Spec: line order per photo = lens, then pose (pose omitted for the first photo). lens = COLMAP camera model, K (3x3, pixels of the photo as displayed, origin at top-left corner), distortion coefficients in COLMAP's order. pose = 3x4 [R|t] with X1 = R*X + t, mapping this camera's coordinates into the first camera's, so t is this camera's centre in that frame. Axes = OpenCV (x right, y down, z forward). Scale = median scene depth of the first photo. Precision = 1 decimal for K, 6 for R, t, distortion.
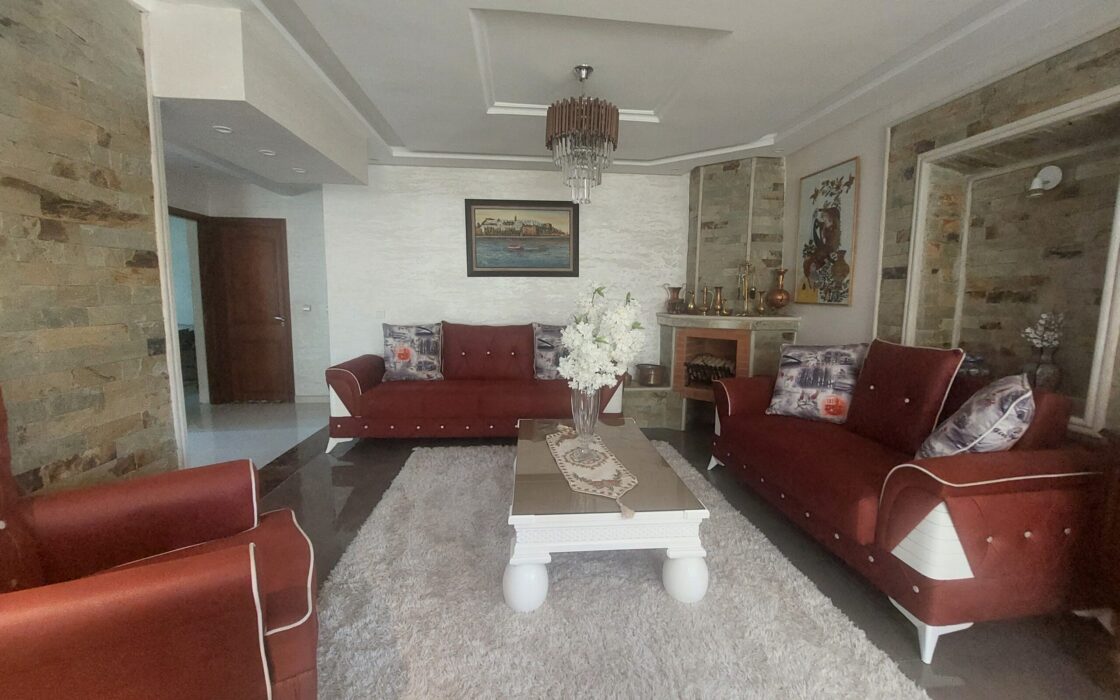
lens RADIAL K [[449.2, 0, 568.6], [0, 449.2, 344.7], [0, 0, 1]] dist [-0.007884, -0.001236]
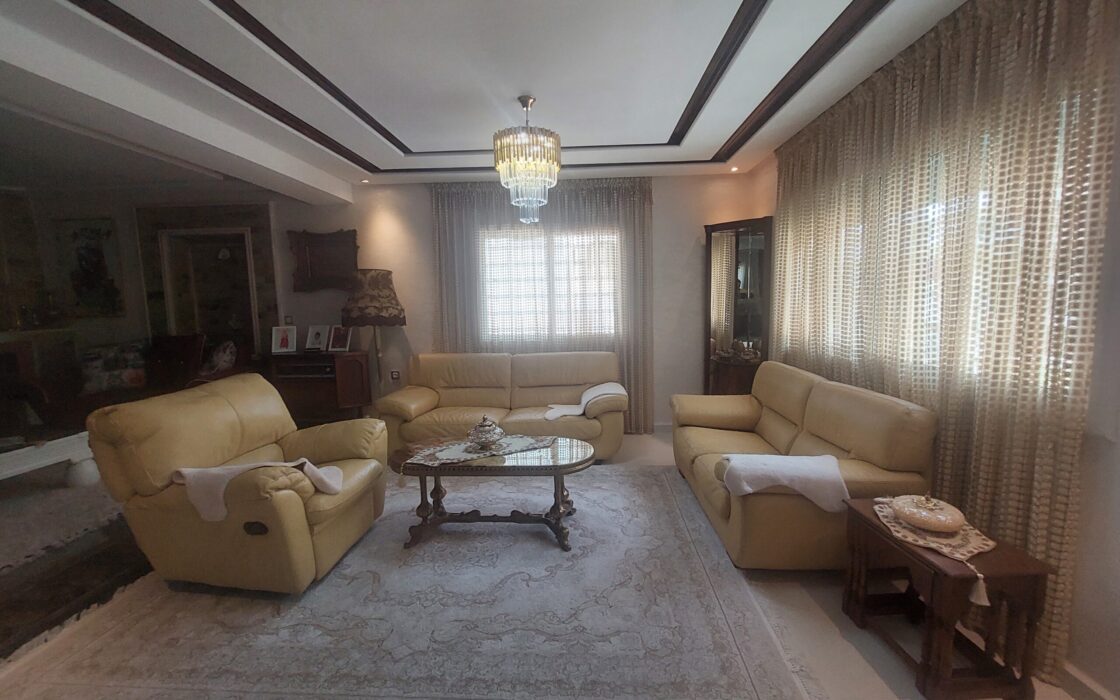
lens RADIAL K [[449.2, 0, 566.2], [0, 449.2, 343.8], [0, 0, 1]] dist [-0.007884, -0.001236]
pose [[0.142878, -0.113479, 0.983213, -0.707662], [0.131037, 0.986829, 0.094854, 0.062277], [-0.981028, 0.115285, 0.155866, -0.744386]]
